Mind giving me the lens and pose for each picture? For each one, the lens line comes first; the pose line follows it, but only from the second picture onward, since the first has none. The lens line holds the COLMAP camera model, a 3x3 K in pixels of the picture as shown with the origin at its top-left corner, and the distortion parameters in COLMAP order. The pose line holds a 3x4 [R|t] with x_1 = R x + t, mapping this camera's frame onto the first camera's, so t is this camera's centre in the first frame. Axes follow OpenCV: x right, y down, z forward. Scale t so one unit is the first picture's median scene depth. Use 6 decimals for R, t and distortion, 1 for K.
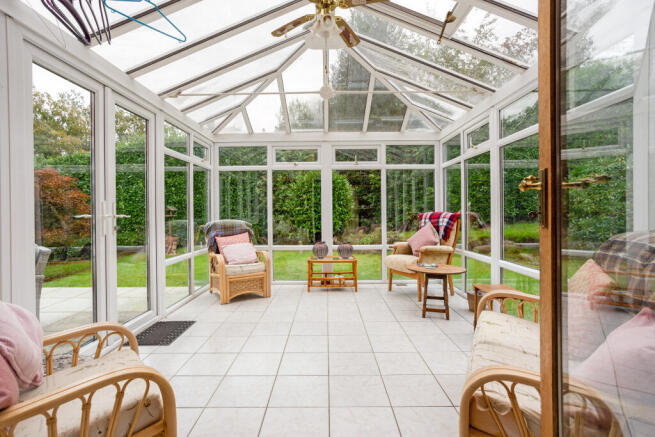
lens RADIAL K [[318.4, 0, 327.5], [0, 318.4, 218.5], [0, 0, 1]] dist [-0.024824, 0.000512]
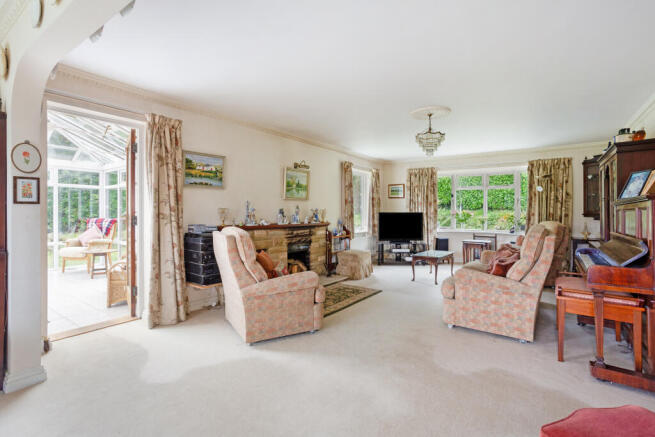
lens RADIAL K [[318.4, 0, 327.5], [0, 318.4, 218.5], [0, 0, 1]] dist [-0.024824, 0.000512]
pose [[0.578276, 0.004209, 0.815830, -0.288384], [0.000378, 0.999985, -0.005427, -0.010098], [-0.815841, 0.003447, 0.578266, -0.851674]]
